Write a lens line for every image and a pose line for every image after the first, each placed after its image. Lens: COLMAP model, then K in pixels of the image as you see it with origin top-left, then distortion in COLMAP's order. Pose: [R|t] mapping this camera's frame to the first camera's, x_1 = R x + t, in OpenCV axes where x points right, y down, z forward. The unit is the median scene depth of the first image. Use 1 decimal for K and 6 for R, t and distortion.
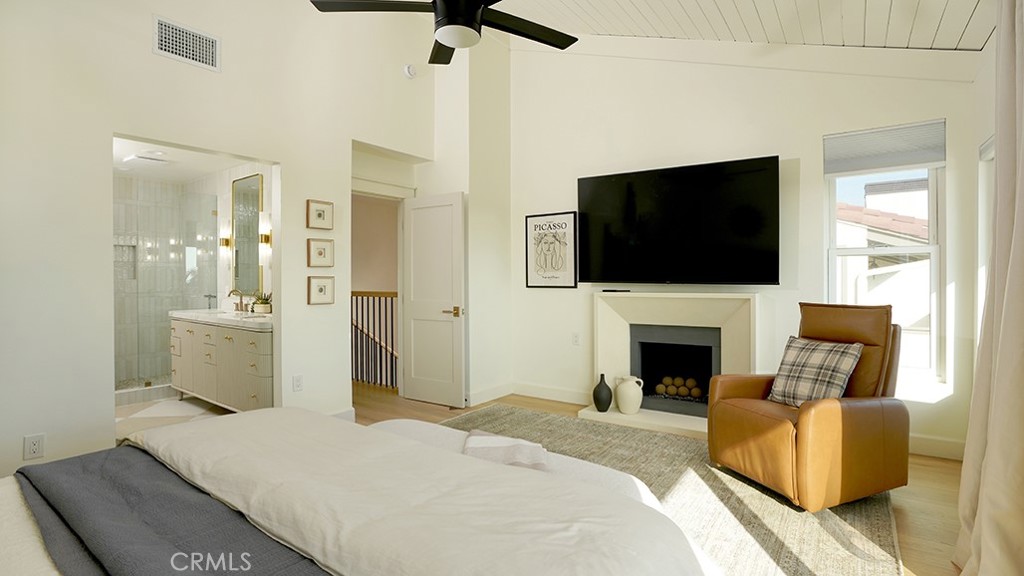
lens RADIAL K [[481.9, 0, 512.0], [0, 481.9, 288.0], [0, 0, 1]] dist [-0.068195, 0.026352]
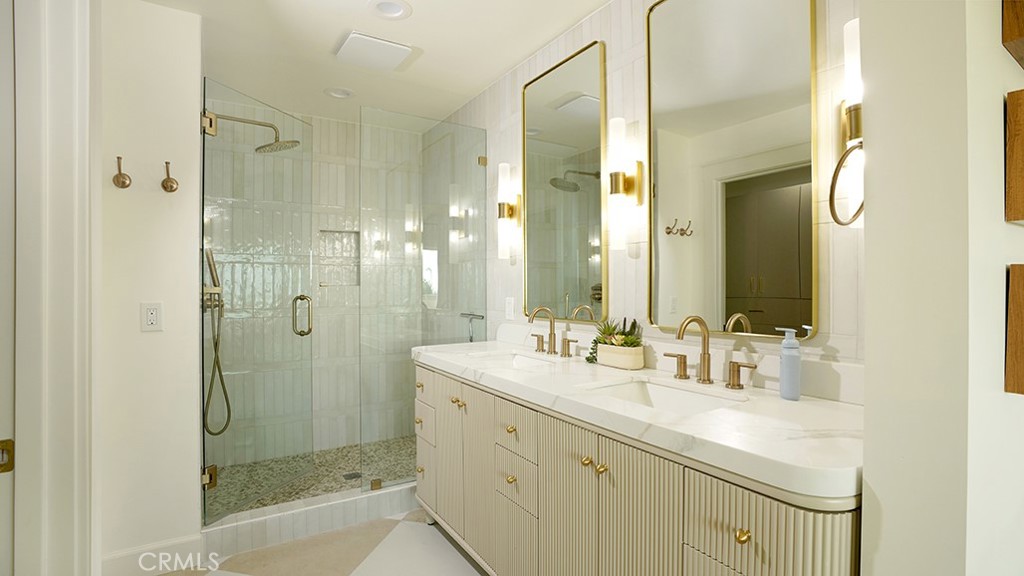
lens RADIAL K [[481.9, 0, 512.0], [0, 481.9, 288.0], [0, 0, 1]] dist [-0.068195, 0.026352]
pose [[0.926906, -0.005024, -0.375260, -0.409469], [0.000046, 0.999912, -0.013273, -0.008380], [0.375293, 0.012286, 0.926825, 0.522293]]
